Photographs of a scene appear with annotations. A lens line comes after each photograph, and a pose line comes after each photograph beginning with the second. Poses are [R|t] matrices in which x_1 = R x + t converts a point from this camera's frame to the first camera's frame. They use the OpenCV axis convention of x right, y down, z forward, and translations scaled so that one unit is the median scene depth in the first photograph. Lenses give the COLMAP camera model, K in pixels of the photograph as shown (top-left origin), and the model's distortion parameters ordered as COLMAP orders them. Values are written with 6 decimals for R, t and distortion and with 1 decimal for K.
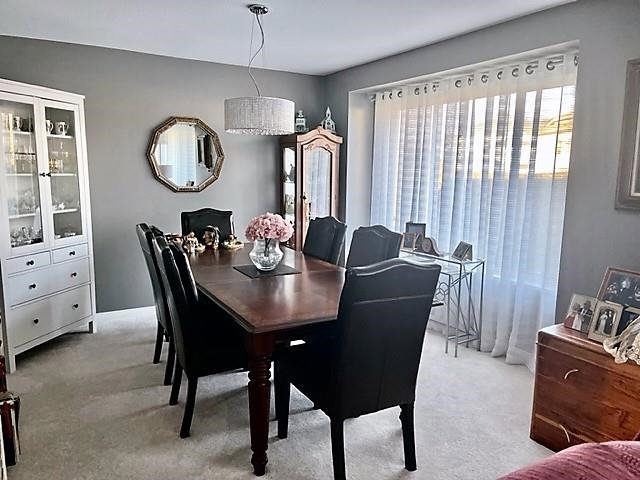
lens RADIAL K [[486.8, 0, 319.3], [0, 486.8, 241.6], [0, 0, 1]] dist [0.045116, -0.051012]
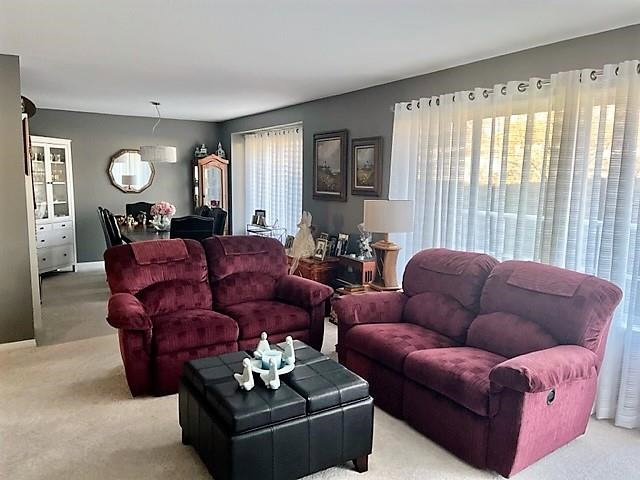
lens RADIAL K [[486.8, 0, 320.9], [0, 486.8, 238.9], [0, 0, 1]] dist [0.045116, -0.051012]
pose [[0.999737, -0.003258, 0.022679, 0.410048], [0.003707, 0.999797, -0.019792, 0.111858], [-0.022610, 0.019871, 0.999547, -0.842069]]
